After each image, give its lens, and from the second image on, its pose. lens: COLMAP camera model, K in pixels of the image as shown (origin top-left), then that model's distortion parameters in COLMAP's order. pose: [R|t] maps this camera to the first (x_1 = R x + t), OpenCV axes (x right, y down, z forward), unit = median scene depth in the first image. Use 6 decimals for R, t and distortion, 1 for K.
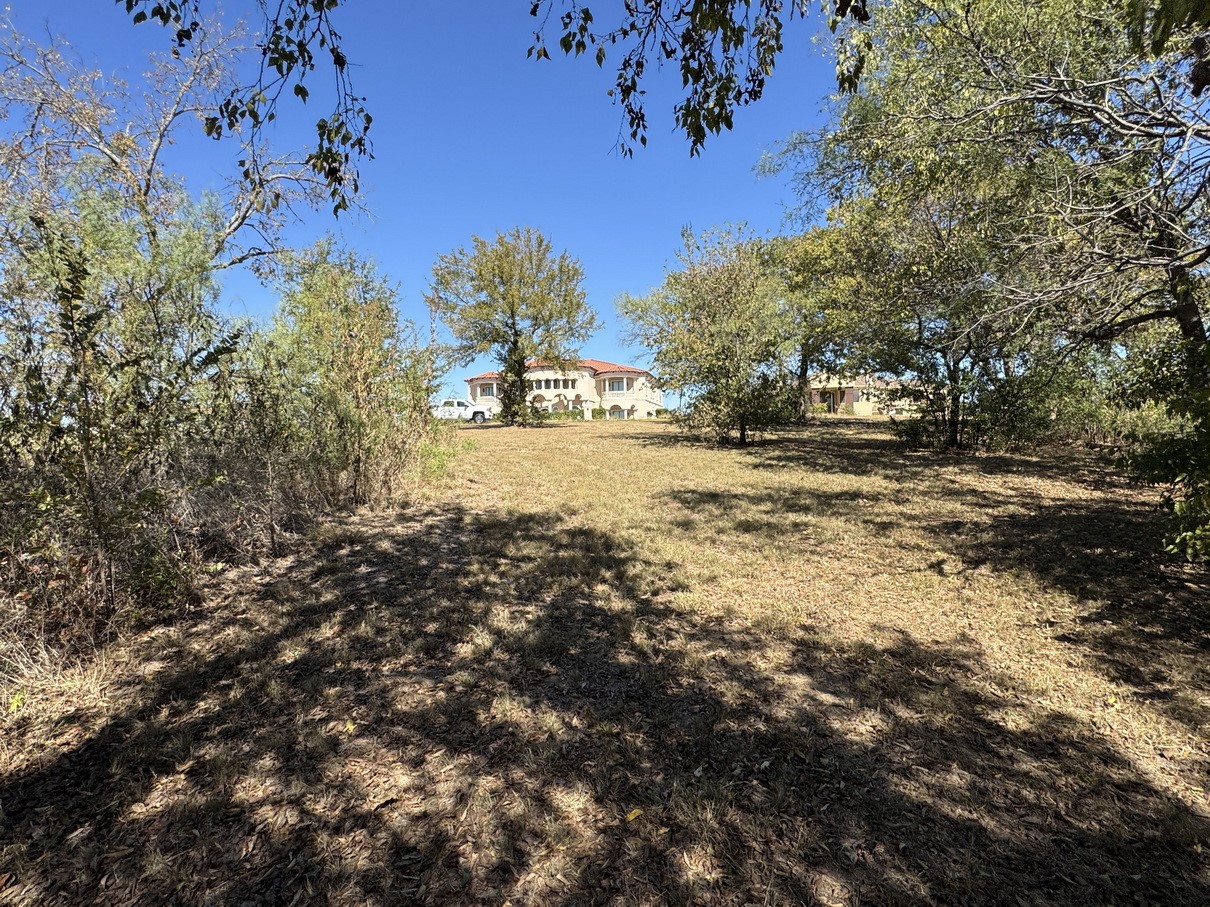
lens RADIAL K [[612.6, 0, 602.3], [0, 612.6, 453.6], [0, 0, 1]] dist [-0.005789, 0.001554]
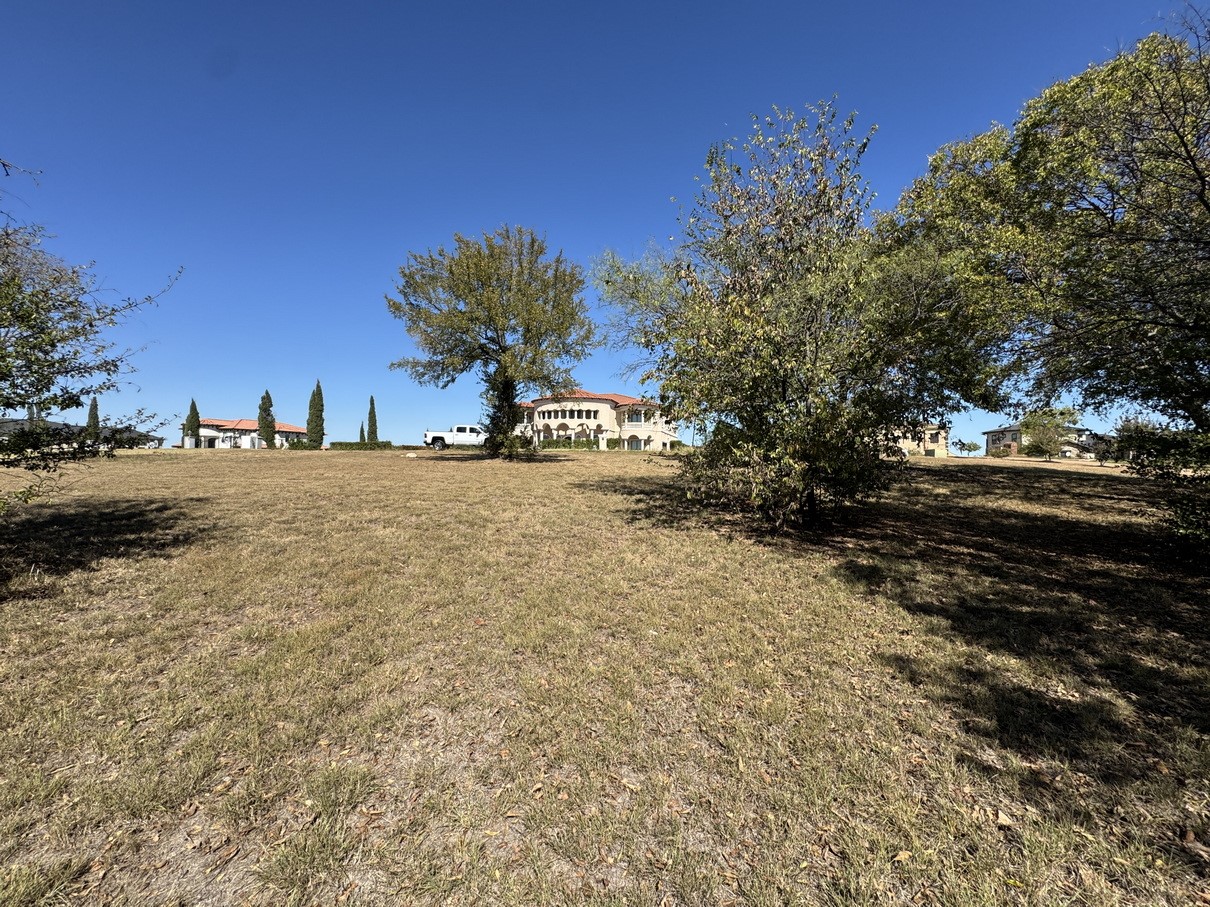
lens RADIAL K [[493.3, 0, 590.2], [0, 493.3, 440.6], [0, 0, 1]] dist [-0.003826, 0.001989]
pose [[0.996271, 0.032884, -0.079769, 0.065218], [-0.037915, 0.997331, -0.062397, -0.055186], [0.077505, 0.065189, 0.994859, 0.554408]]
